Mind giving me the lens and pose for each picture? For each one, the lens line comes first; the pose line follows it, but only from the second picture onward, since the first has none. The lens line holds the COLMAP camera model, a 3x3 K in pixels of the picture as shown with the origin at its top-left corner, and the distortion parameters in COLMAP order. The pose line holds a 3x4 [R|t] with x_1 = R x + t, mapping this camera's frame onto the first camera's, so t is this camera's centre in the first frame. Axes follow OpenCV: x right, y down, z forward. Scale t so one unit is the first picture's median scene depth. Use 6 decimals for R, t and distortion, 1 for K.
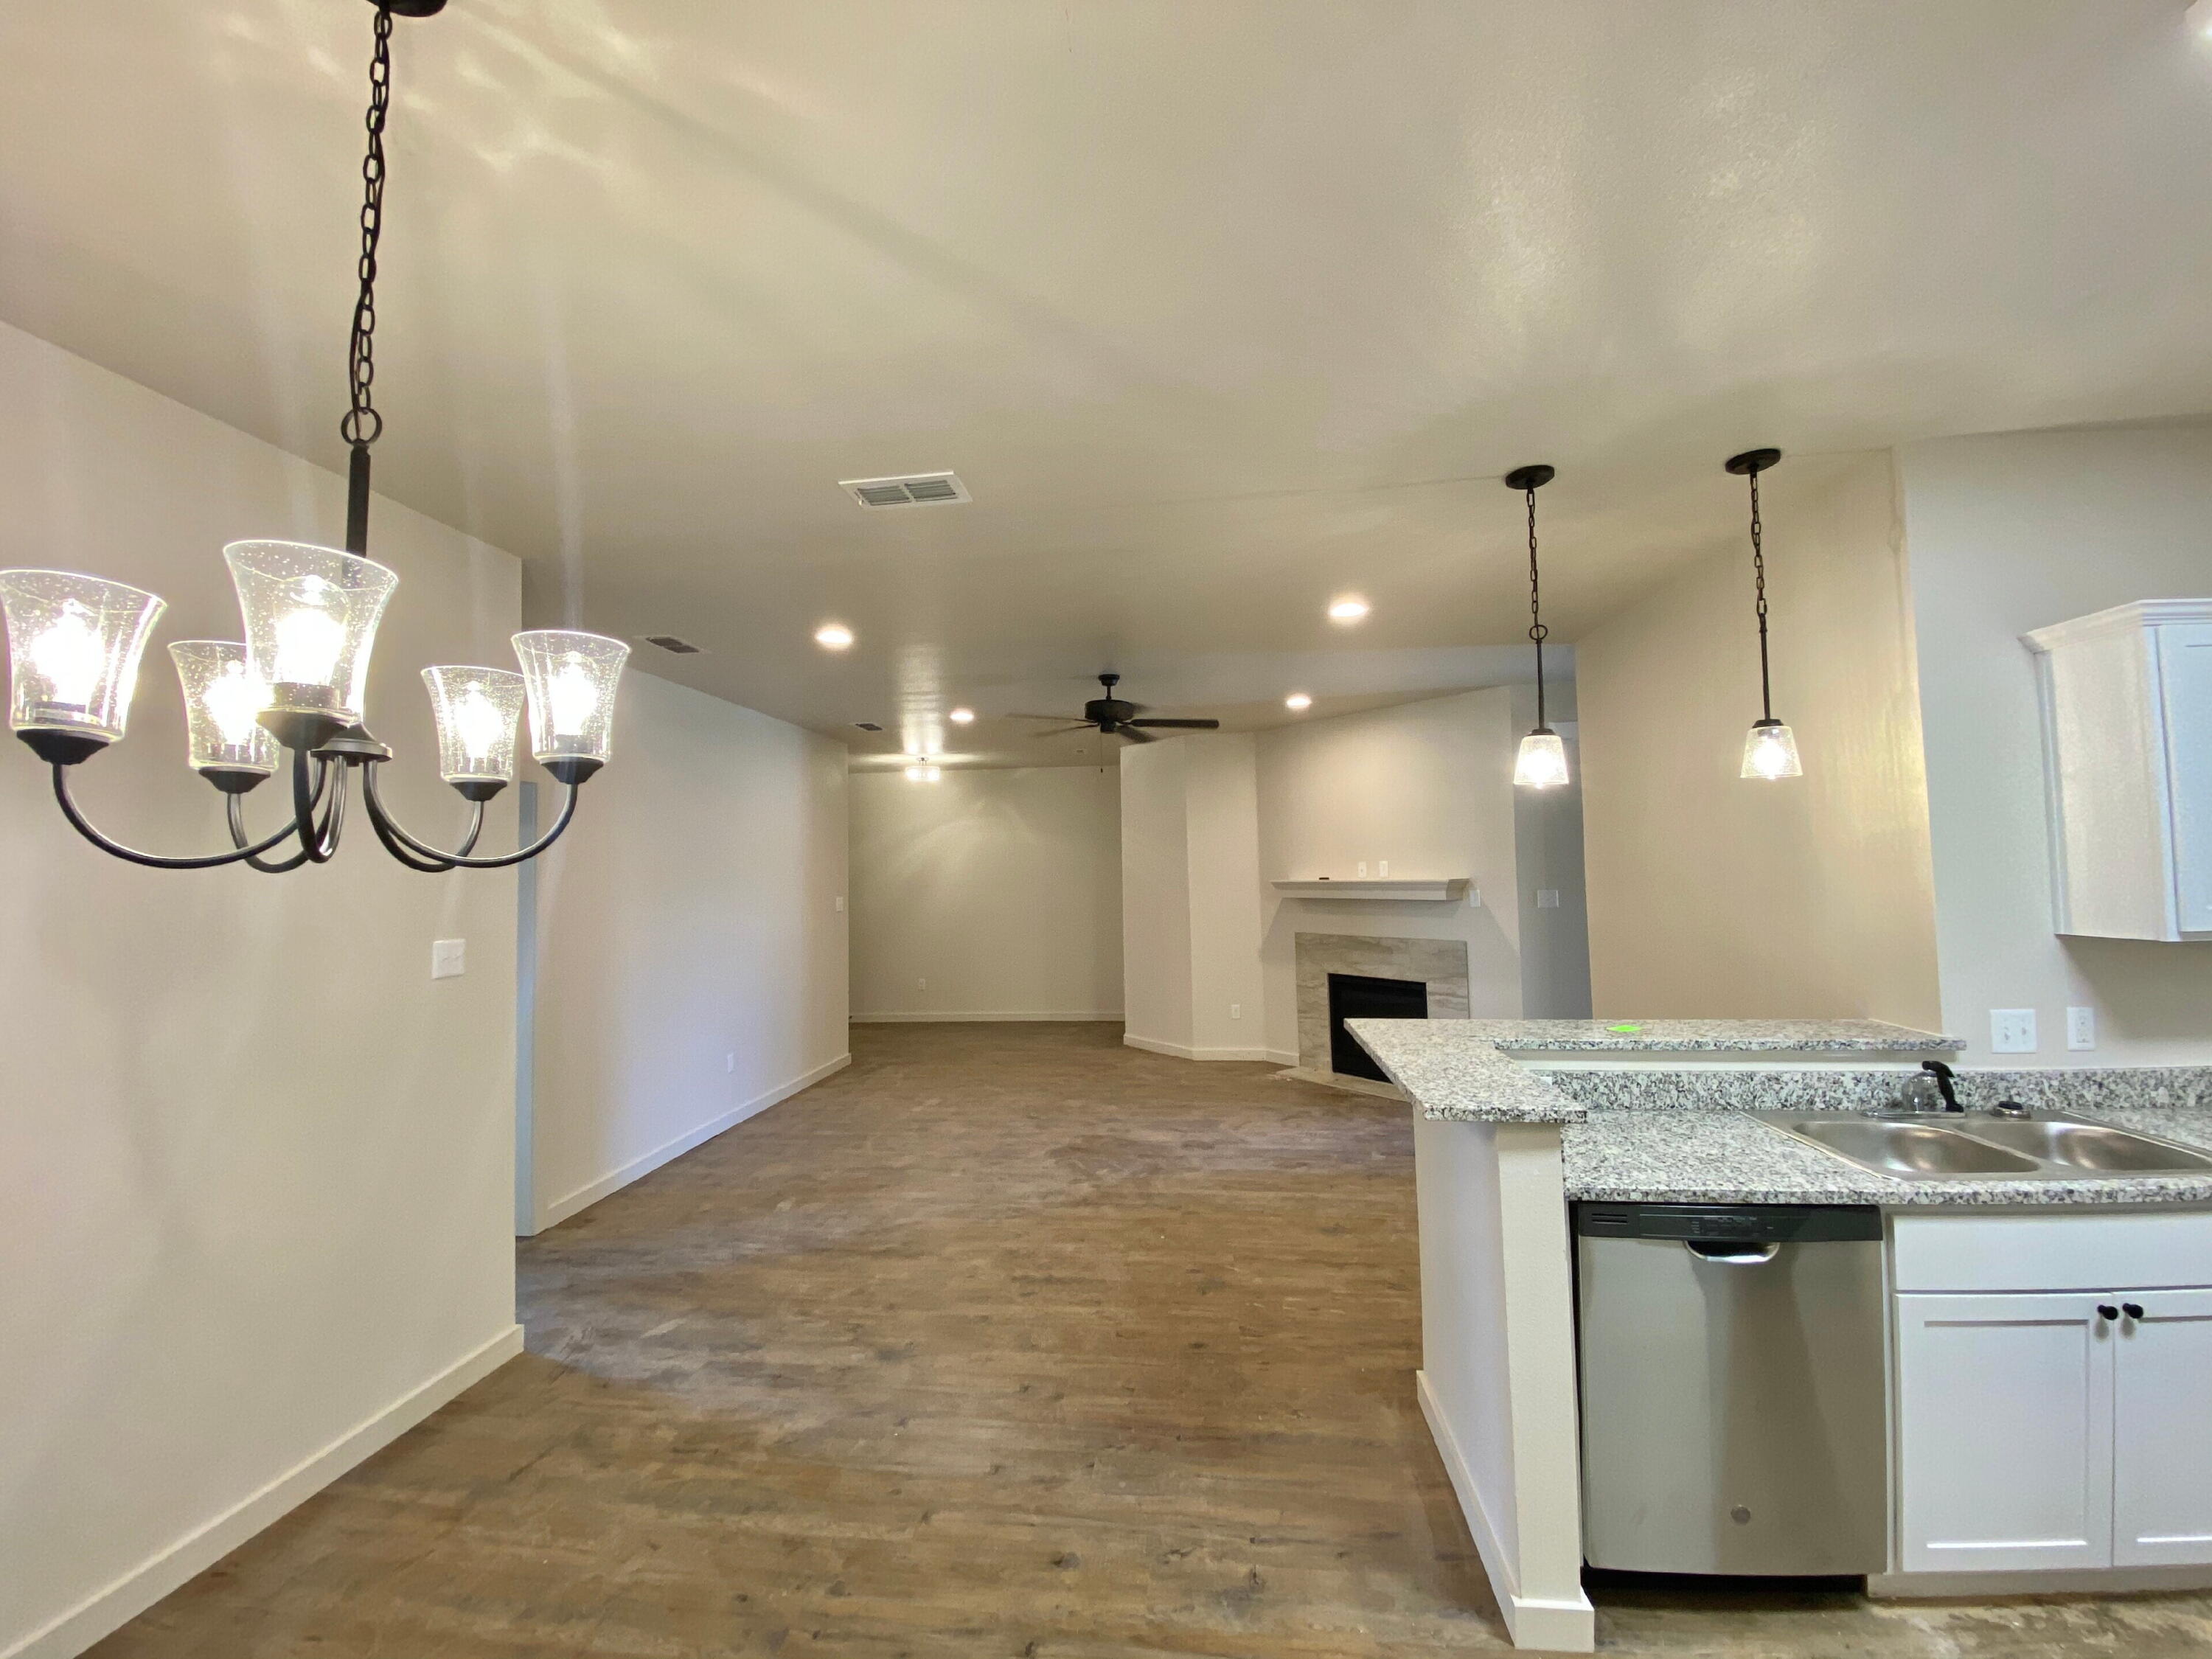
lens RADIAL K [[891.4, 0, 1097.9], [0, 891.4, 834.6], [0, 0, 1]] dist [0.022088, -0.020957]
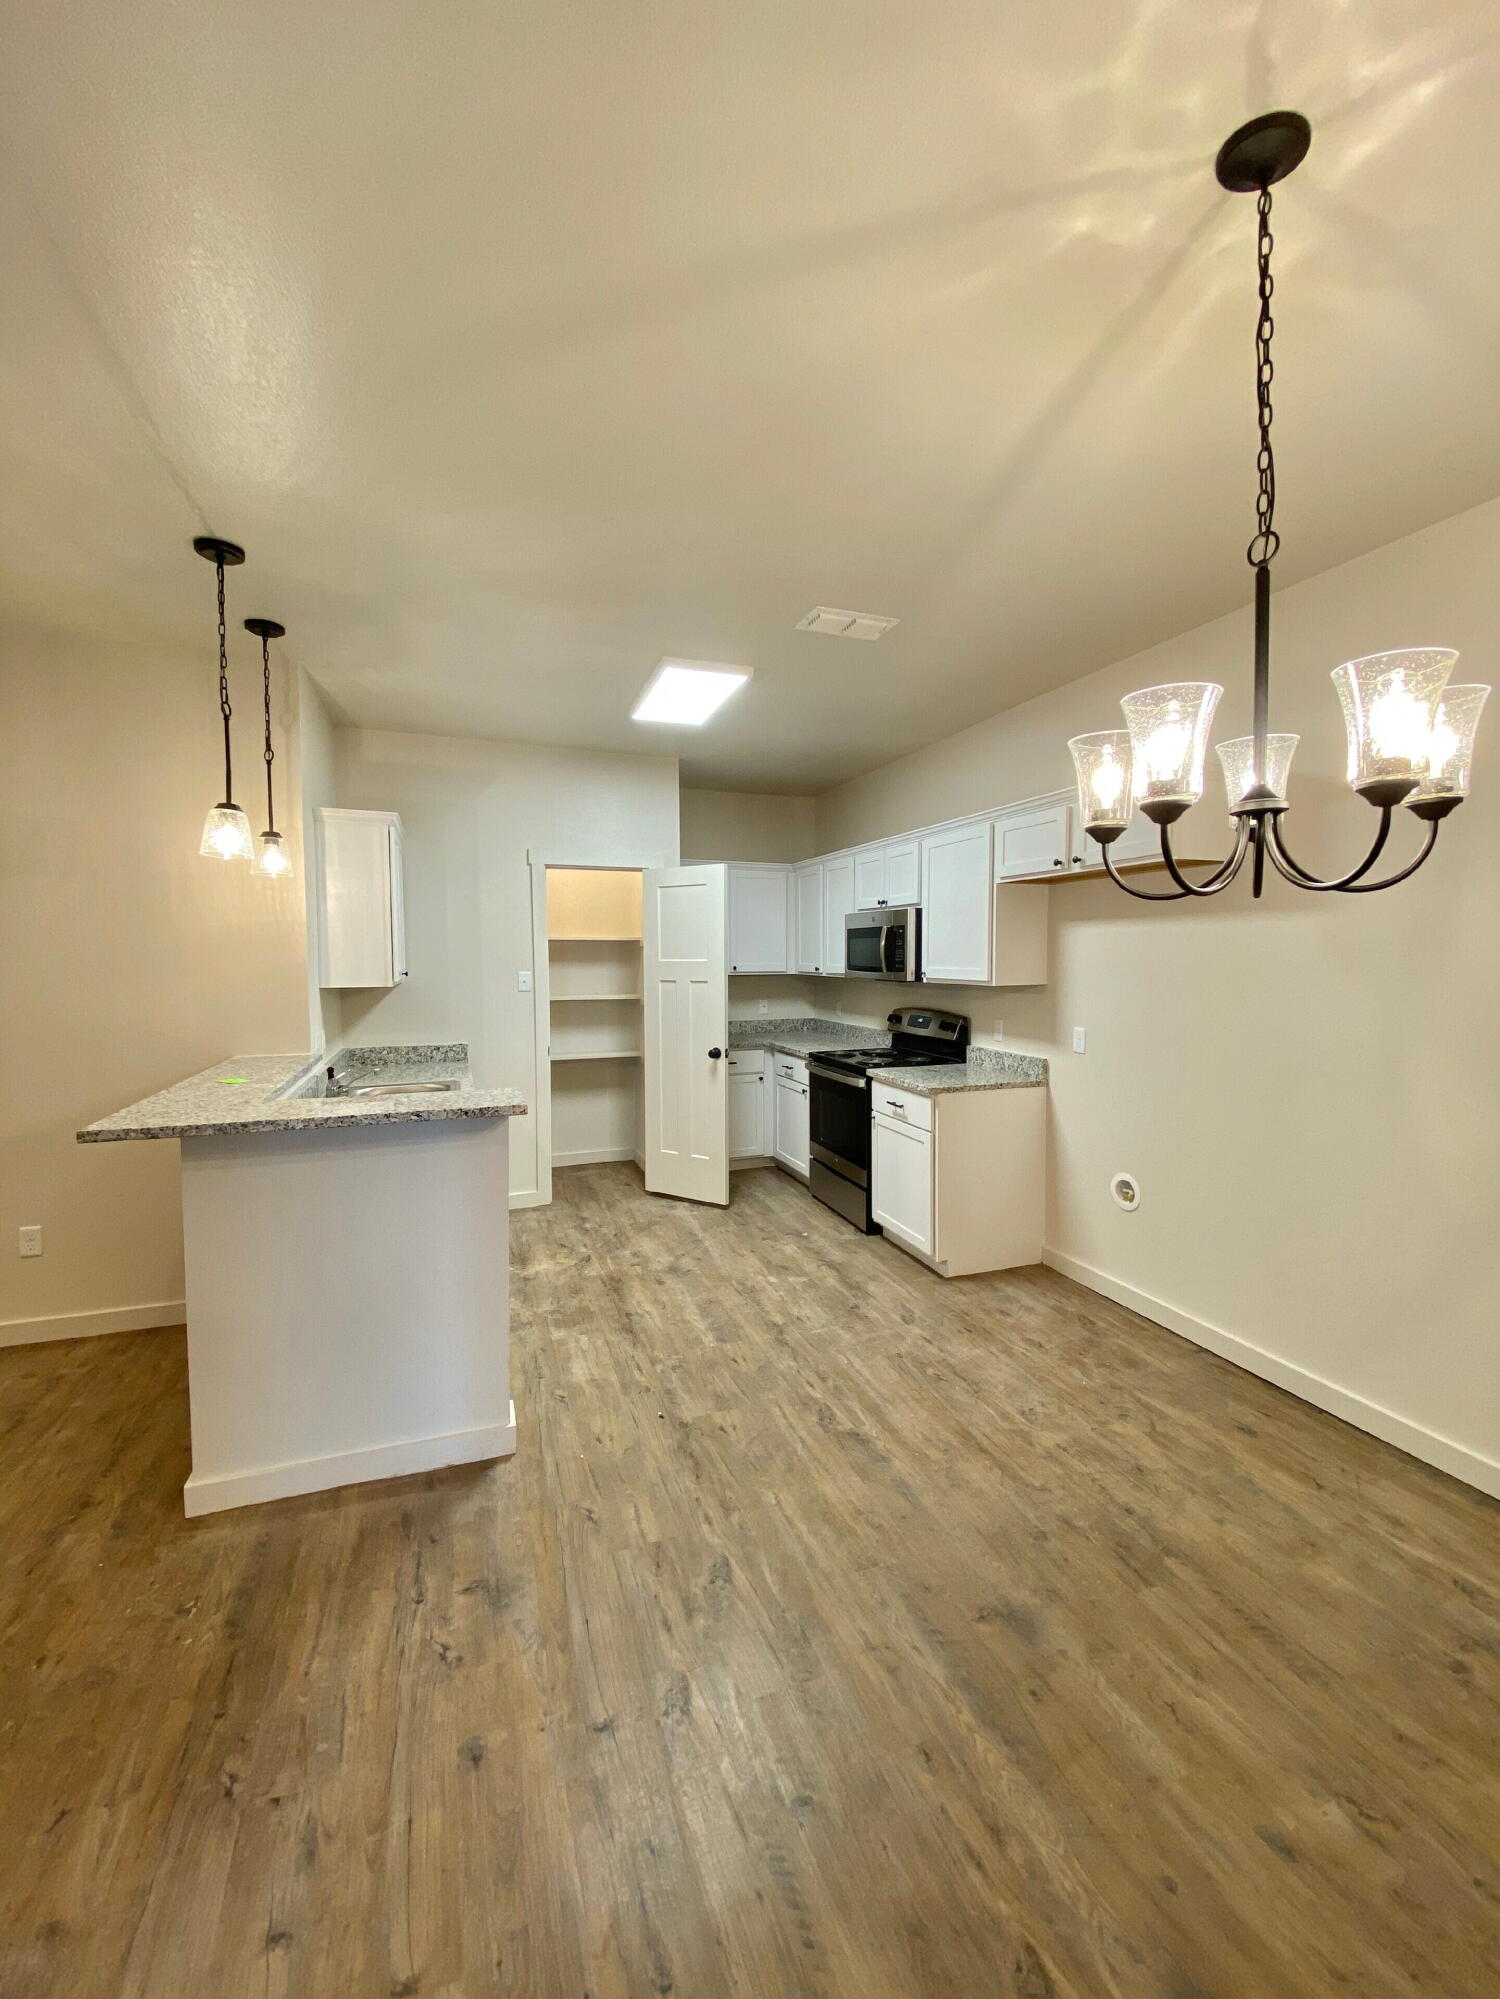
lens RADIAL K [[805.6, 0, 750.0], [0, 805.6, 999.5], [0, 0, 1]] dist [0.022088, -0.020957]
pose [[-0.453379, -0.033659, 0.890682, -0.637145], [-0.032381, 0.999249, 0.021279, 0.068033], [-0.890729, -0.019194, -0.454129, 0.895523]]
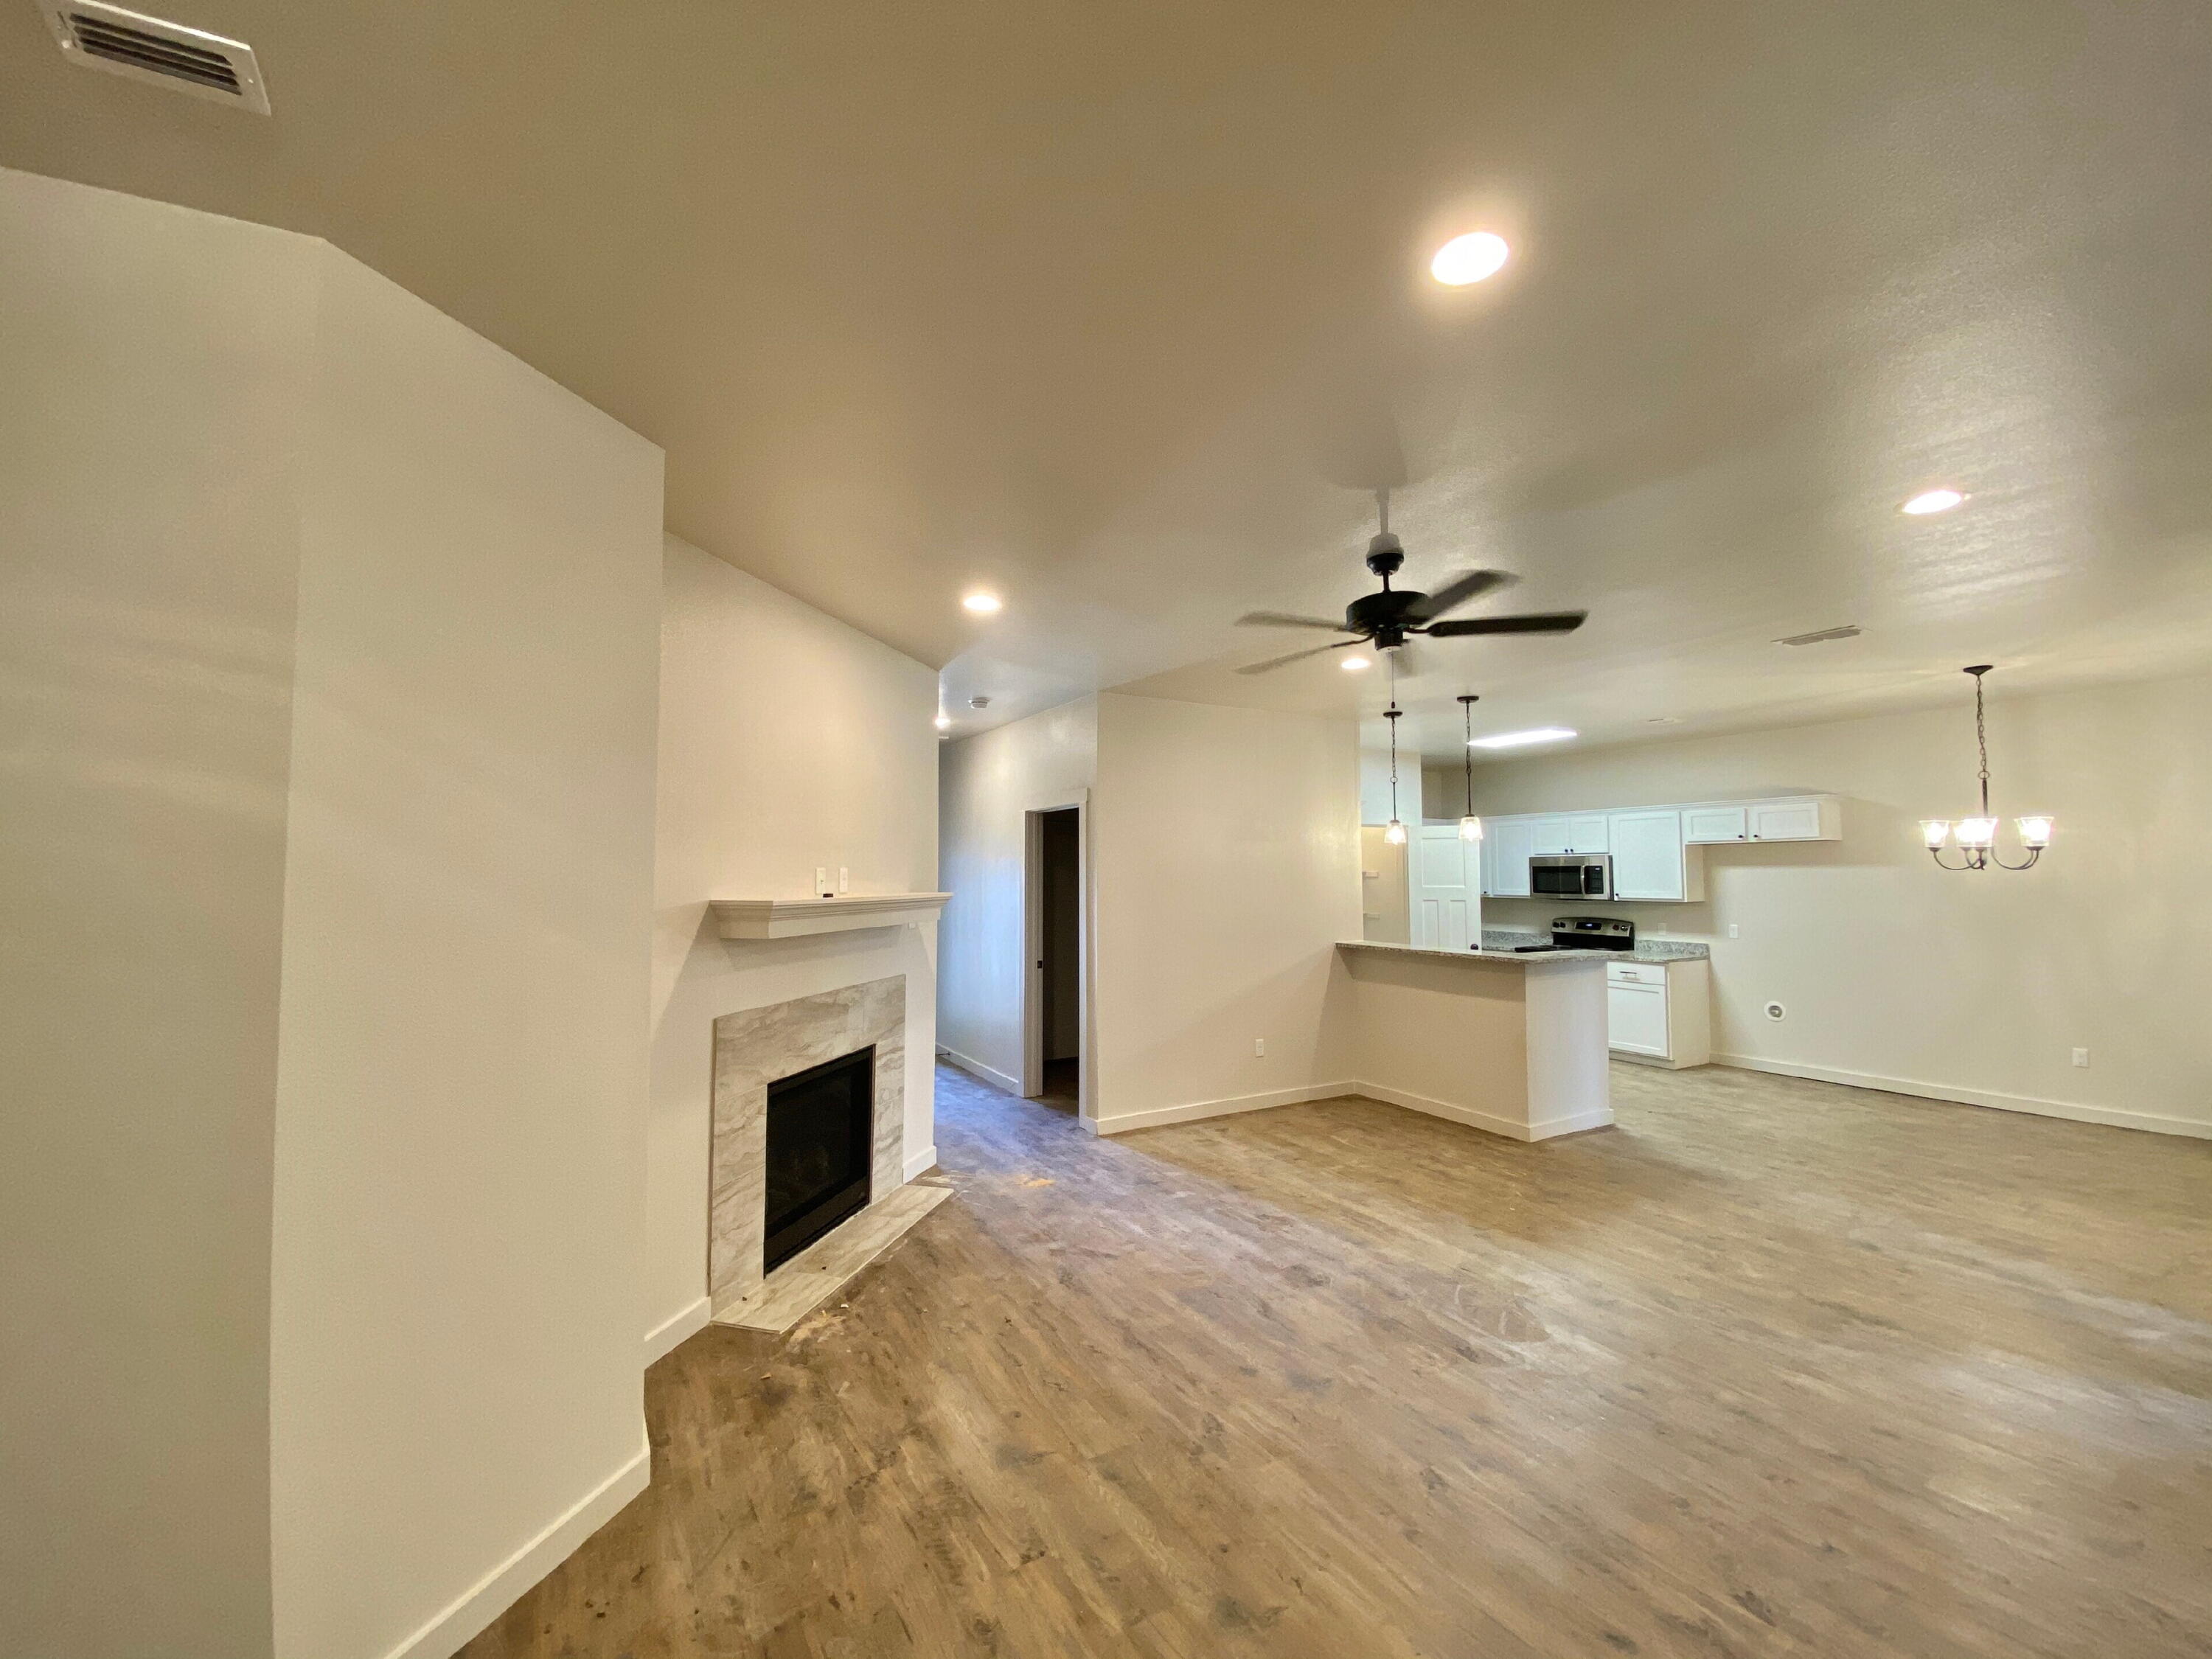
lens RADIAL K [[891.4, 0, 1097.9], [0, 891.4, 834.6], [0, 0, 1]] dist [0.022088, -0.020957]
pose [[-0.598108, 0.052982, 0.799662, -0.723159], [-0.026102, 0.995995, -0.085513, 0.141025], [-0.800990, -0.072018, -0.594330, 3.088464]]
